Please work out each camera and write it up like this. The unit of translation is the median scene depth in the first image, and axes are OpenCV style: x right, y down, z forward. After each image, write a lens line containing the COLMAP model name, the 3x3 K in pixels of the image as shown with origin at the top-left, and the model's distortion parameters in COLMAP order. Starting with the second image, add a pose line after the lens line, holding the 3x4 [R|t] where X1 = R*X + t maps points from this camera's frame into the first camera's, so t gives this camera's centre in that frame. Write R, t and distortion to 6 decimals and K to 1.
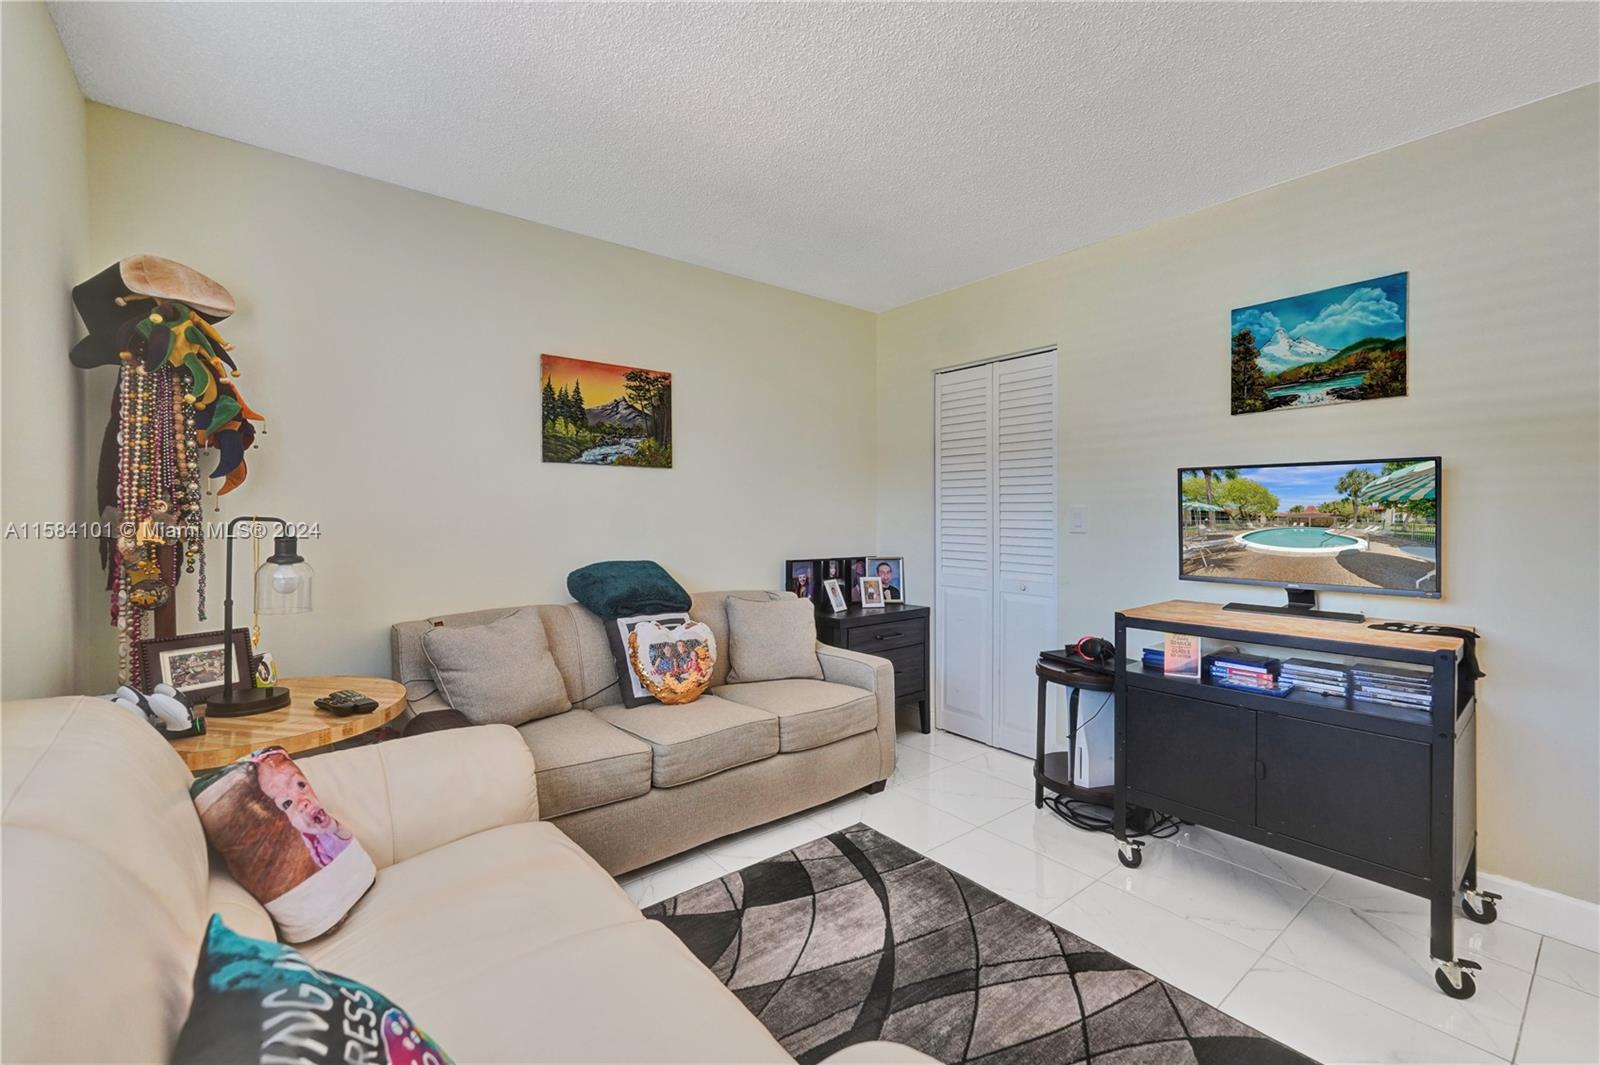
lens RADIAL K [[666.9, 0, 820.7], [0, 666.9, 491.9], [0, 0, 1]] dist [0.000894, 0.000297]
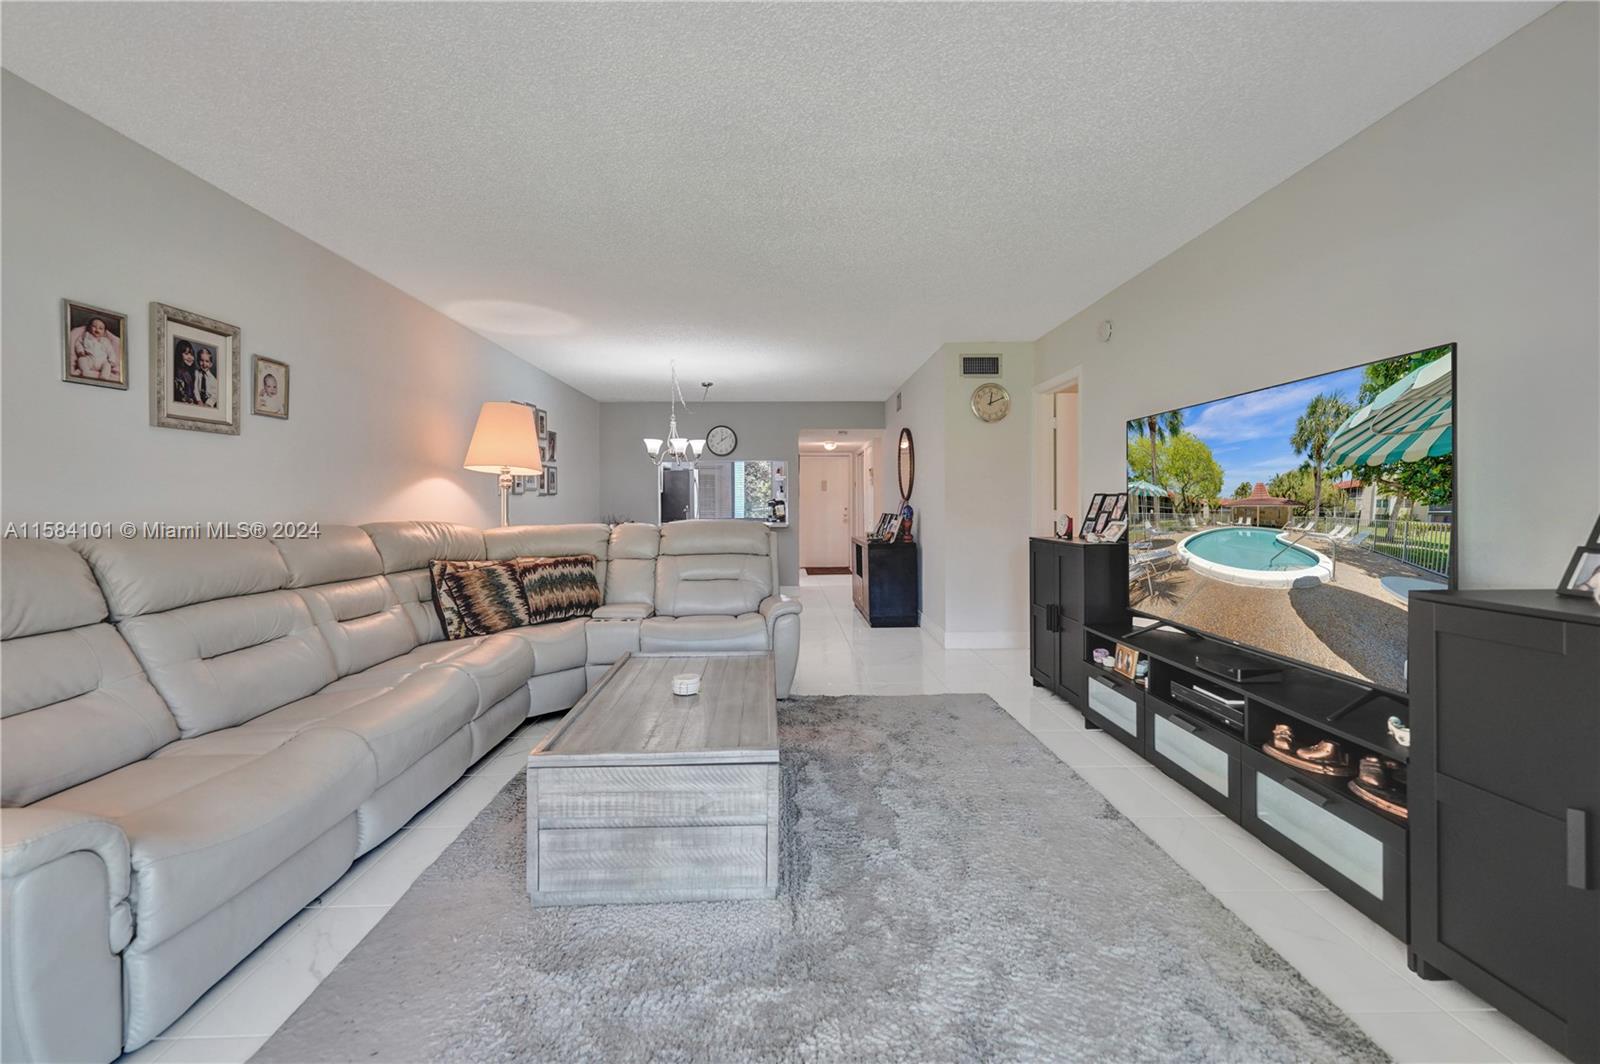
lens RADIAL K [[666.9, 0, 801.0], [0, 666.9, 512.9], [0, 0, 1]] dist [0.000894, 0.000297]
pose [[0.797428, 0.008781, -0.603350, 0.709532], [0.014393, 0.999333, 0.033566, 0.020344], [0.603242, -0.035450, 0.796770, 0.393838]]
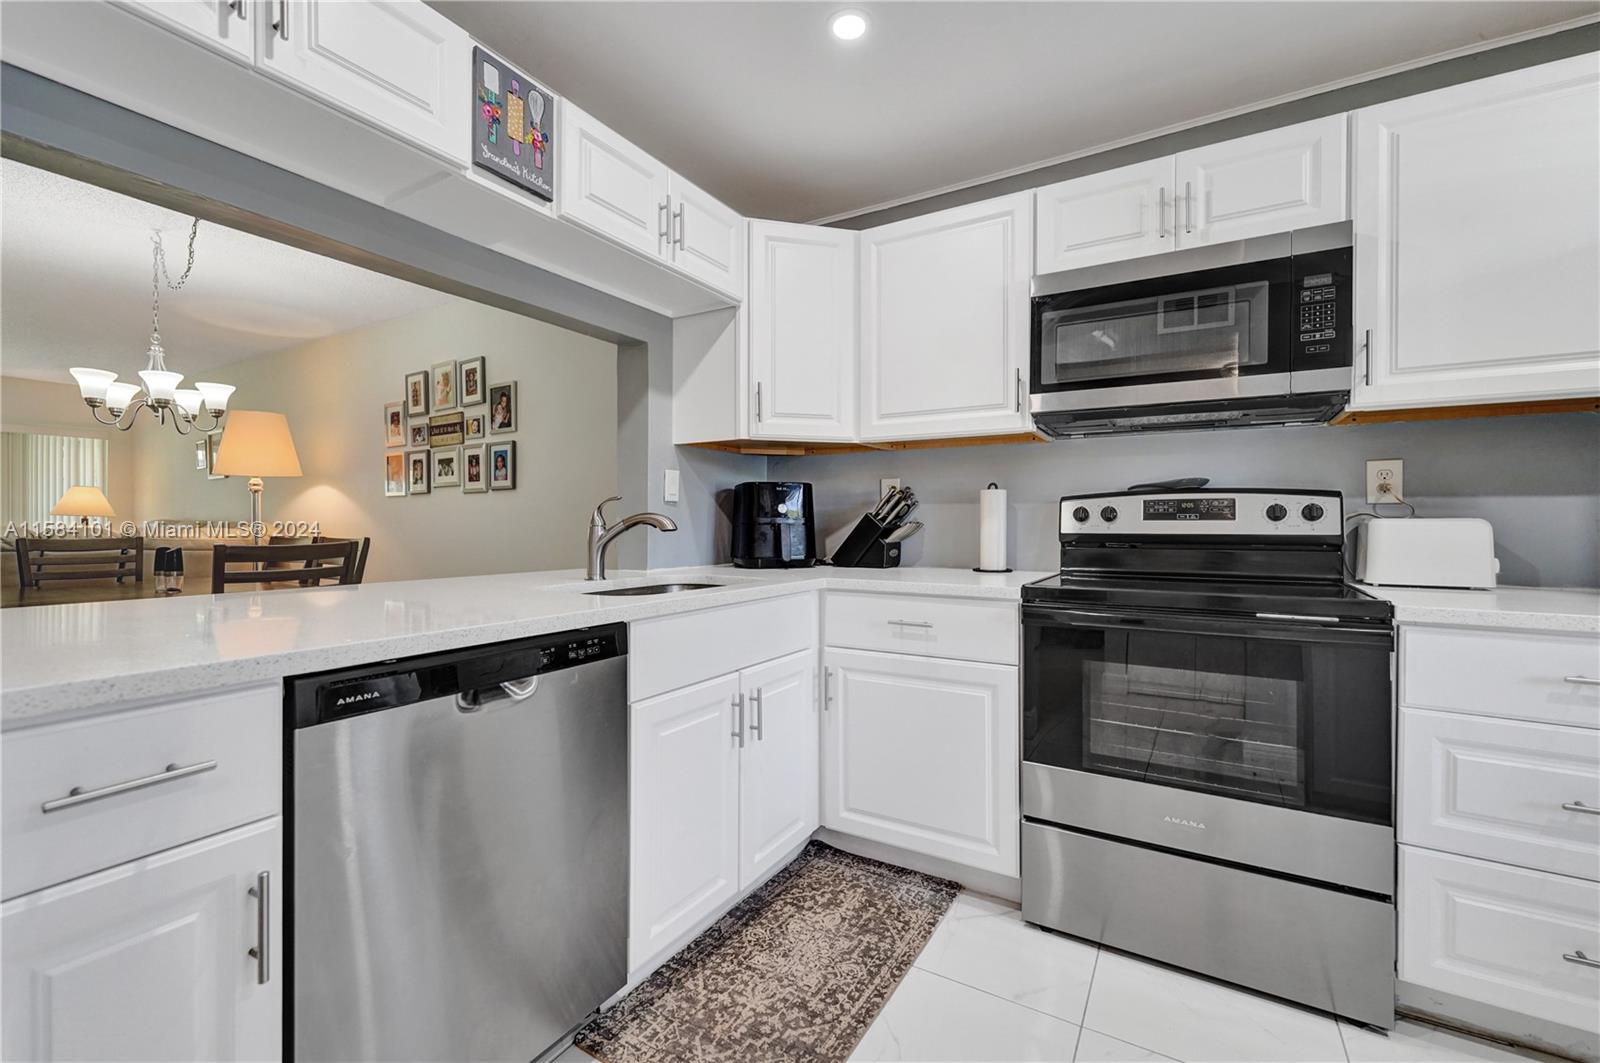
lens RADIAL K [[666.9, 0, 802.3], [0, 666.9, 521.5], [0, 0, 1]] dist [0.000894, 0.000297]
pose [[-0.937033, 0.001643, -0.349238, -0.424154], [0.009158, 0.999761, -0.019870, 0.073222], [0.349122, -0.021817, -0.936823, 1.859852]]
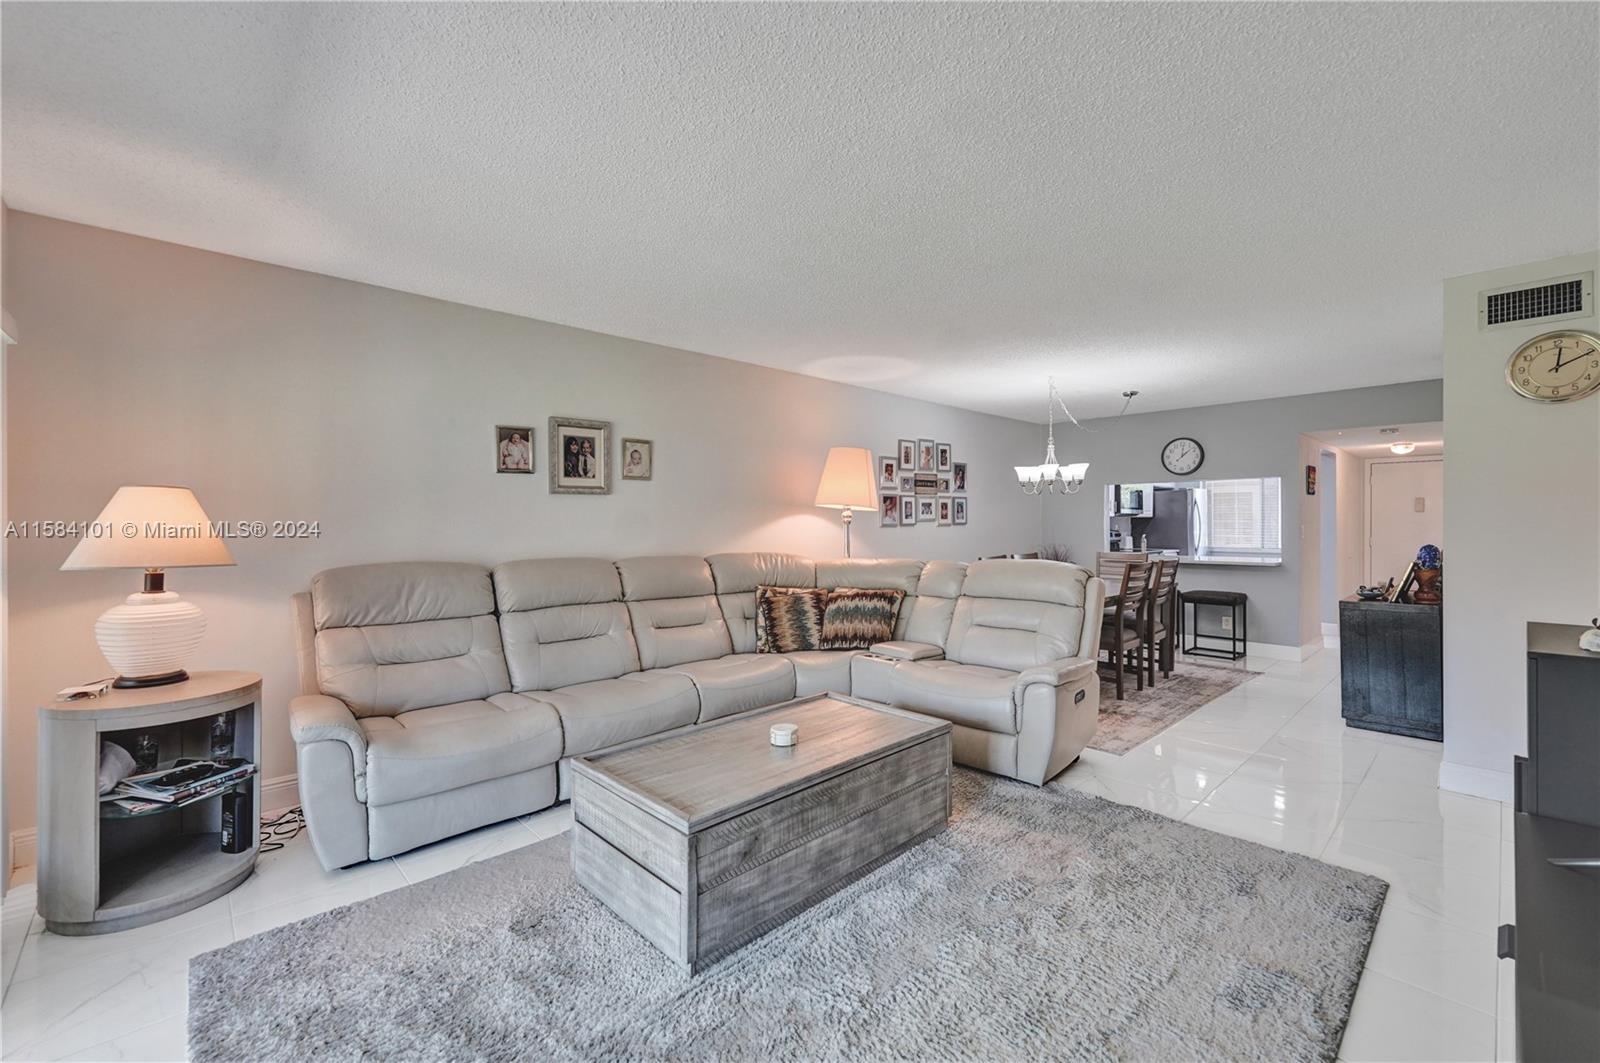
lens RADIAL K [[666.9, 0, 800.8], [0, 666.9, 526.4], [0, 0, 1]] dist [0.000894, 0.000297]
pose [[0.080034, 0.009481, -0.996747, 0.827541], [0.022917, 0.999673, 0.011349, 0.004699], [0.996529, -0.023751, 0.079790, 0.692572]]
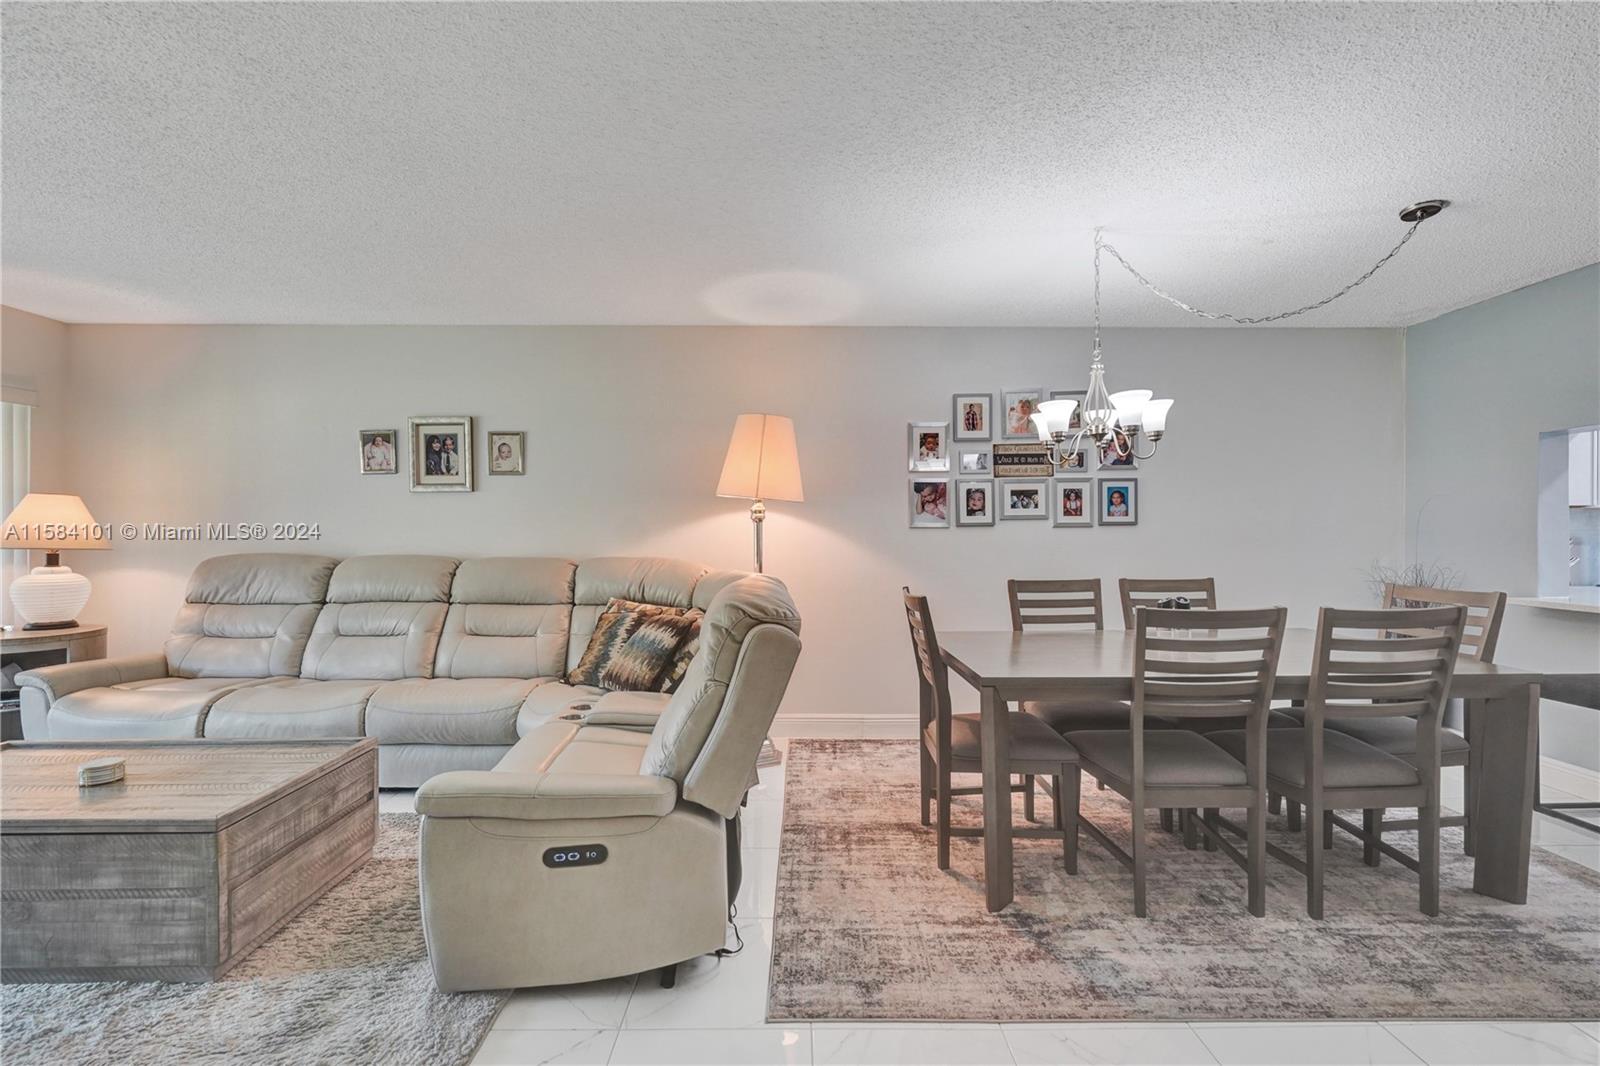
lens RADIAL K [[665.6, 0, 806.3], [0, 665.6, 536.6], [0, 0, 1]] dist [0.000412, -0.000029]
pose [[-0.623141, 0.009588, -0.782051, 0.408593], [0.018779, 0.999820, -0.002705, 0.030385], [0.781884, -0.016372, -0.623209, 1.269254]]
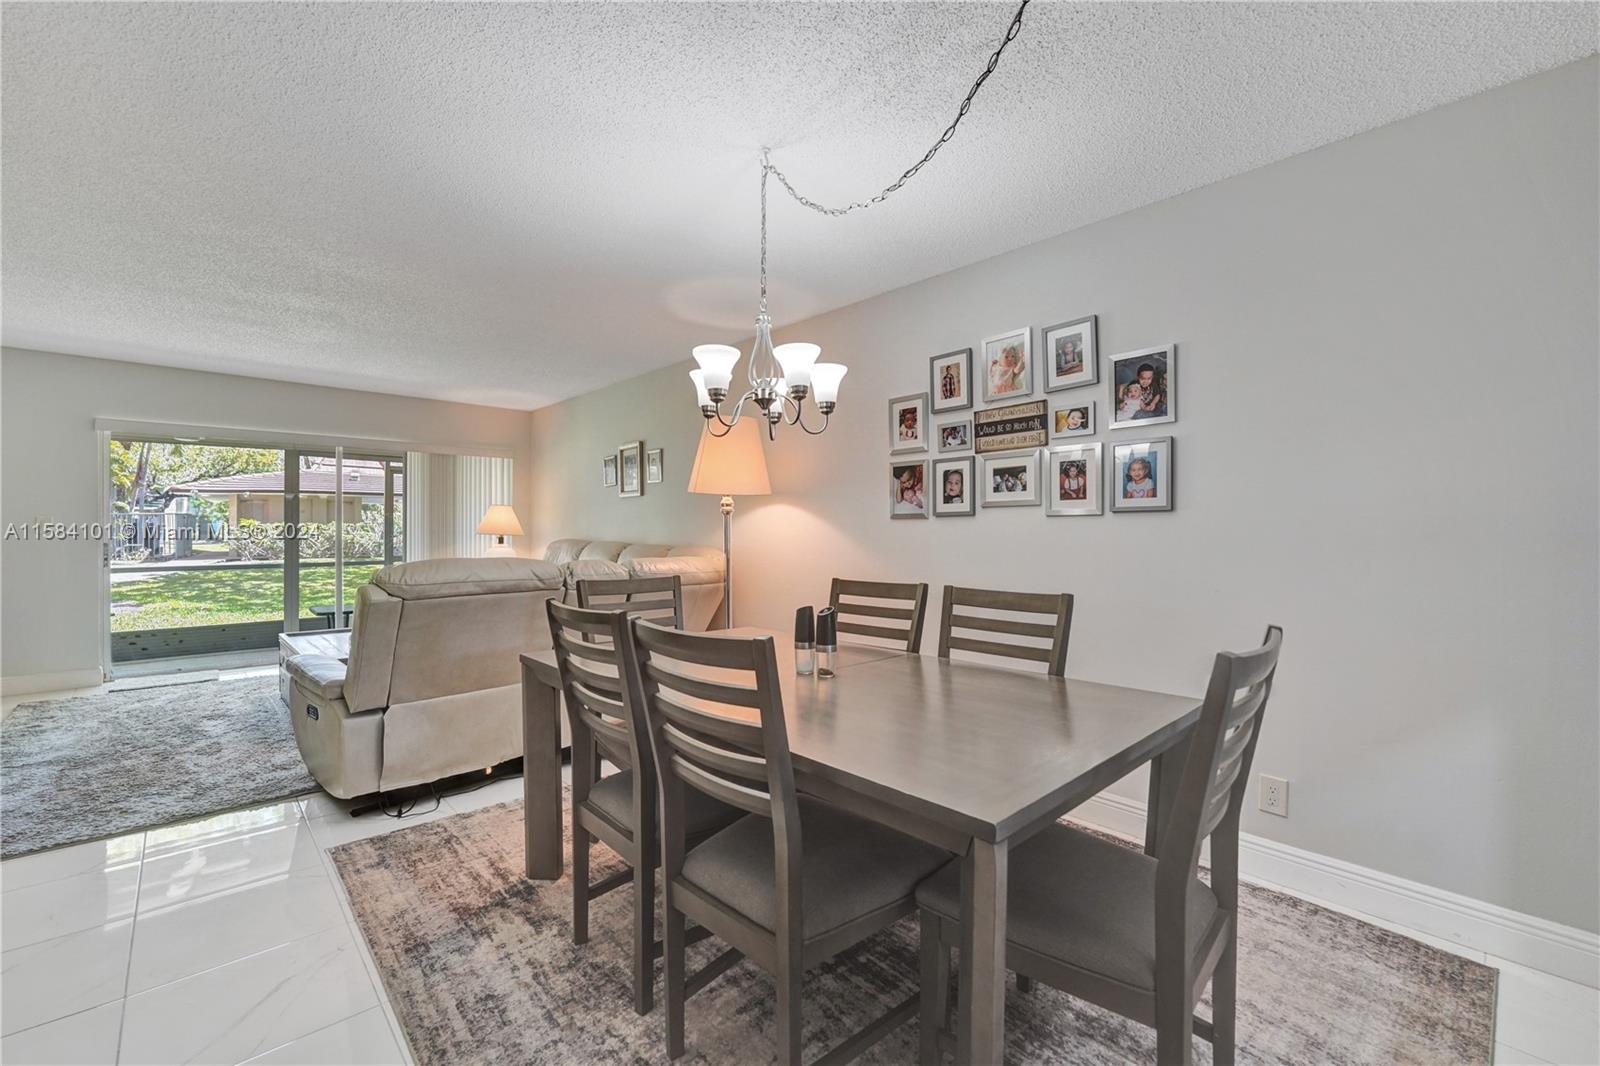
lens RADIAL K [[665.6, 0, 801.6], [0, 665.6, 530.1], [0, 0, 1]] dist [0.000412, -0.000029]
pose [[-0.997746, -0.001952, -0.067083, -0.102285], [-0.000546, 0.999780, -0.020969, 0.044913], [0.067109, -0.020886, -0.997527, 1.533994]]
